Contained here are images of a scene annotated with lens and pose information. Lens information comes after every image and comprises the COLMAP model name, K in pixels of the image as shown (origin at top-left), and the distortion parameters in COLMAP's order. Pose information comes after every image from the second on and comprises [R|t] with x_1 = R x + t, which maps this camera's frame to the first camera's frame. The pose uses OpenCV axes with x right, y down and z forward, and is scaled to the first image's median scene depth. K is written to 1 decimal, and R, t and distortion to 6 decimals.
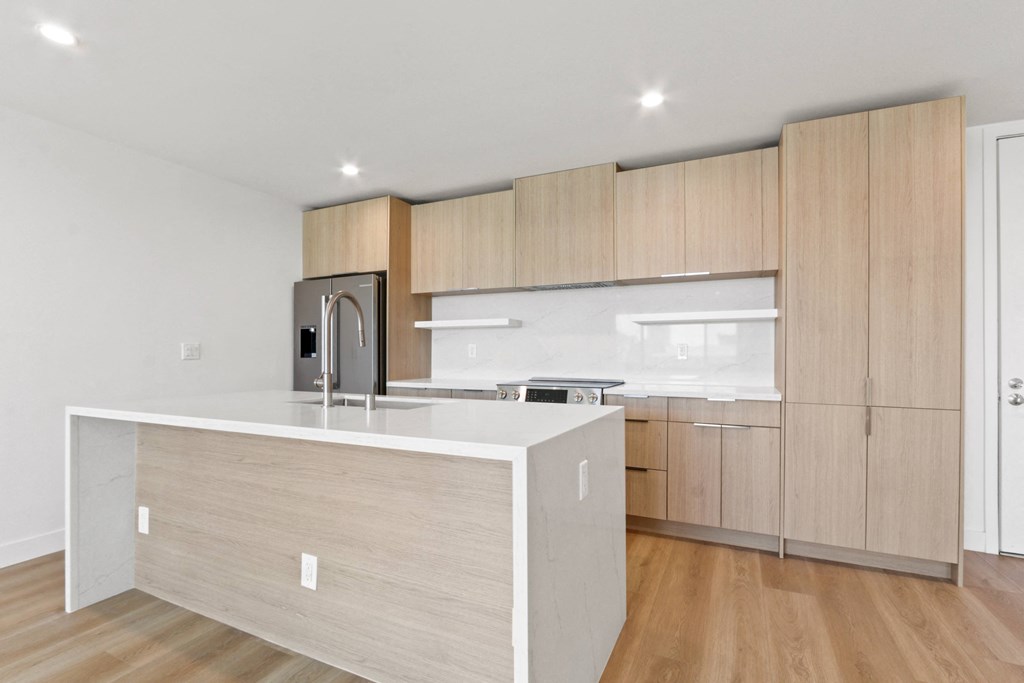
lens RADIAL K [[479.4, 0, 506.6], [0, 479.4, 349.5], [0, 0, 1]] dist [-0.016178, 0.000539]
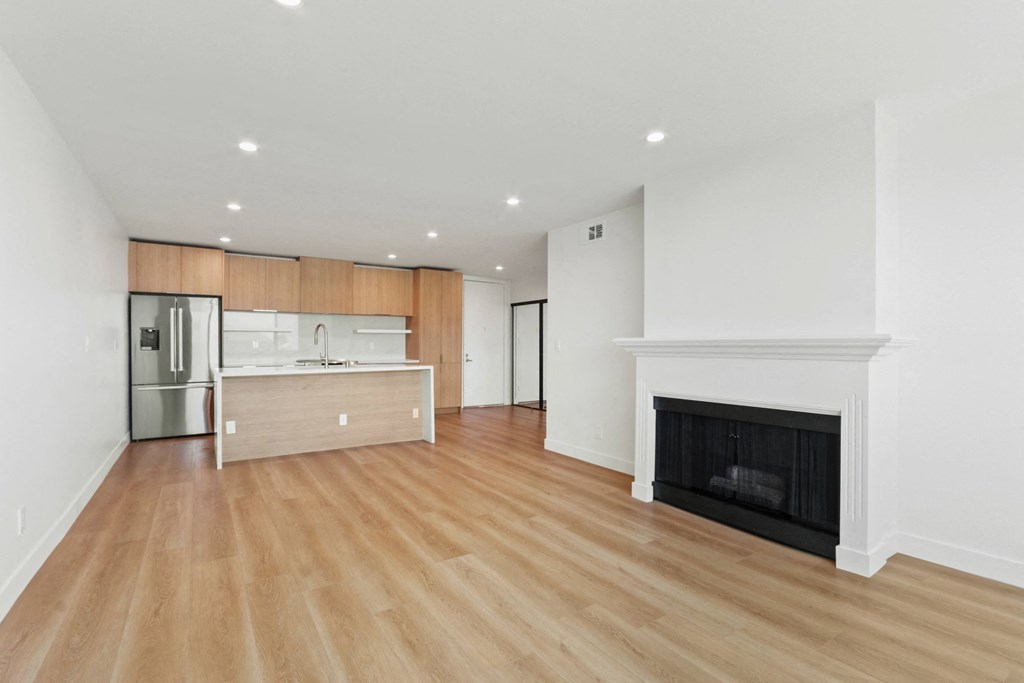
lens RADIAL K [[479.4, 0, 506.6], [0, 479.4, 349.5], [0, 0, 1]] dist [-0.016178, 0.000539]
pose [[0.513725, -0.005795, 0.857935, -1.540078], [-0.005012, 0.999940, 0.009755, -0.007294], [-0.857940, -0.009312, 0.513665, -0.892061]]
